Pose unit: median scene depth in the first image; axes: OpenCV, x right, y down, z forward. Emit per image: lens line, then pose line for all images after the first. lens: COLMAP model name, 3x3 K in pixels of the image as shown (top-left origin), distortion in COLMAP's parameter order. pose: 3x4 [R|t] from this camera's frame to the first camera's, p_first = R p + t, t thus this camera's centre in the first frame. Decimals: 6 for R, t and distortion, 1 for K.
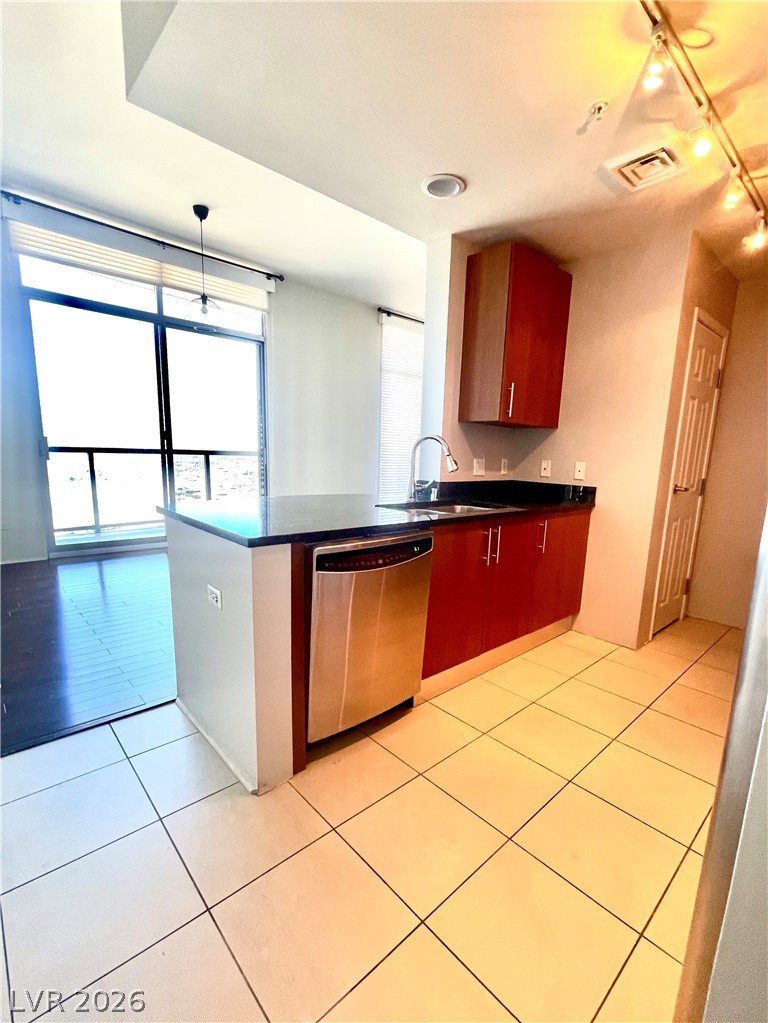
lens RADIAL K [[465.3, 0, 412.9], [0, 465.3, 543.9], [0, 0, 1]] dist [0.002258, 0.000223]
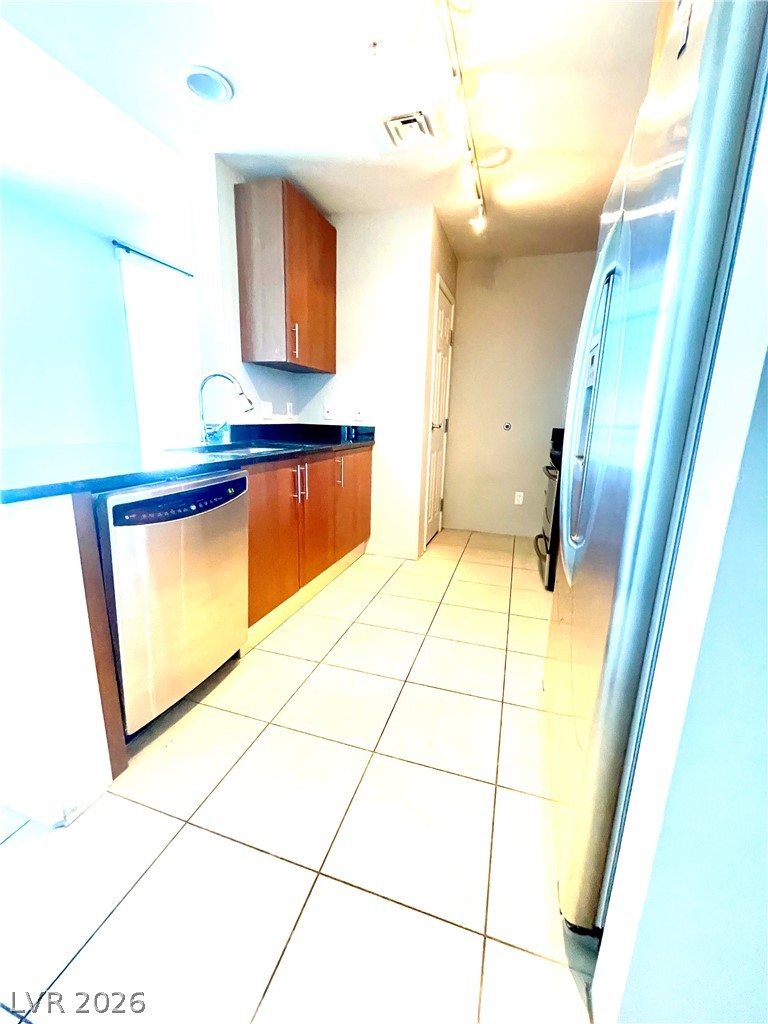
lens RADIAL K [[406.5, 0, 384.0], [0, 406.5, 512.0], [0, 0, 1]] dist [0.000547, 0.000316]
pose [[0.882401, -0.119337, 0.455112, -0.071915], [0.096826, 0.992653, 0.072556, 0.017815], [-0.460427, -0.019957, 0.887473, 0.110233]]
